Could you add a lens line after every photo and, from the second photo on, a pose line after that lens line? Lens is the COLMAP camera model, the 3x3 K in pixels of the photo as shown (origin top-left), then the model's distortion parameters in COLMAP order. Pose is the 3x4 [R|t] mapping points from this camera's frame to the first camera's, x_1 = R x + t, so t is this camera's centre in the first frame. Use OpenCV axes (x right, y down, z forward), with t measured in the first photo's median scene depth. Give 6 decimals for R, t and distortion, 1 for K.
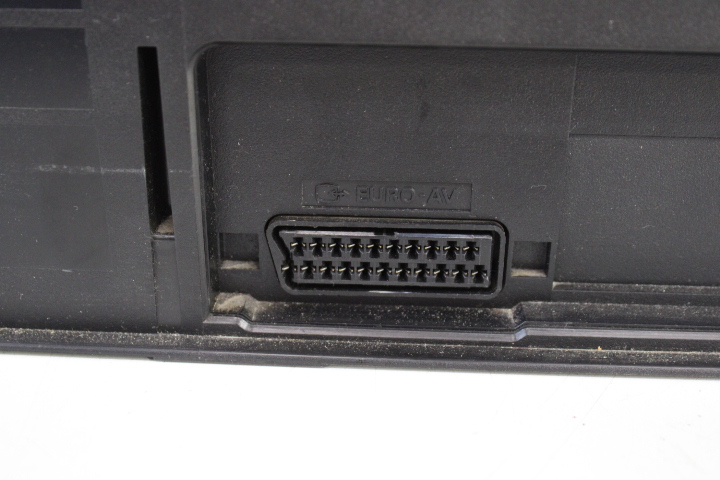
lens RADIAL K [[963.2, 0, 360.0], [0, 963.2, 240.0], [0, 0, 1]] dist [-0.077217, 0.091383]
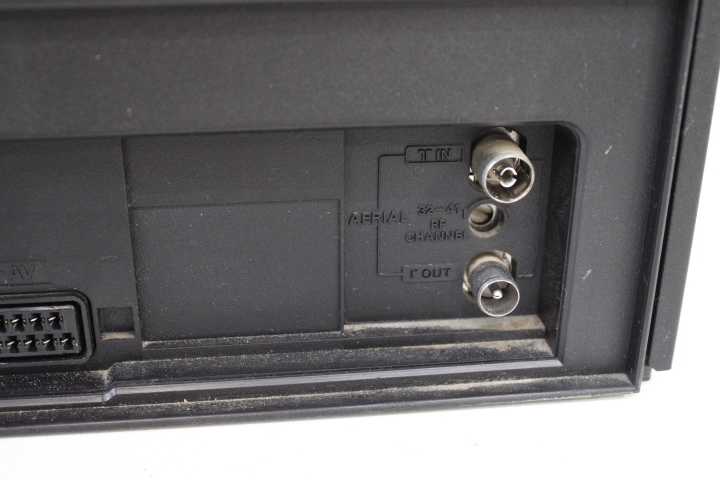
lens RADIAL K [[963.2, 0, 360.0], [0, 963.2, 240.0], [0, 0, 1]] dist [-0.077217, 0.091383]
pose [[0.986644, -0.071345, 0.146435, 0.296415], [0.074607, 0.997070, -0.016895, -0.034631], [-0.144800, 0.027594, 0.989076, -0.102741]]
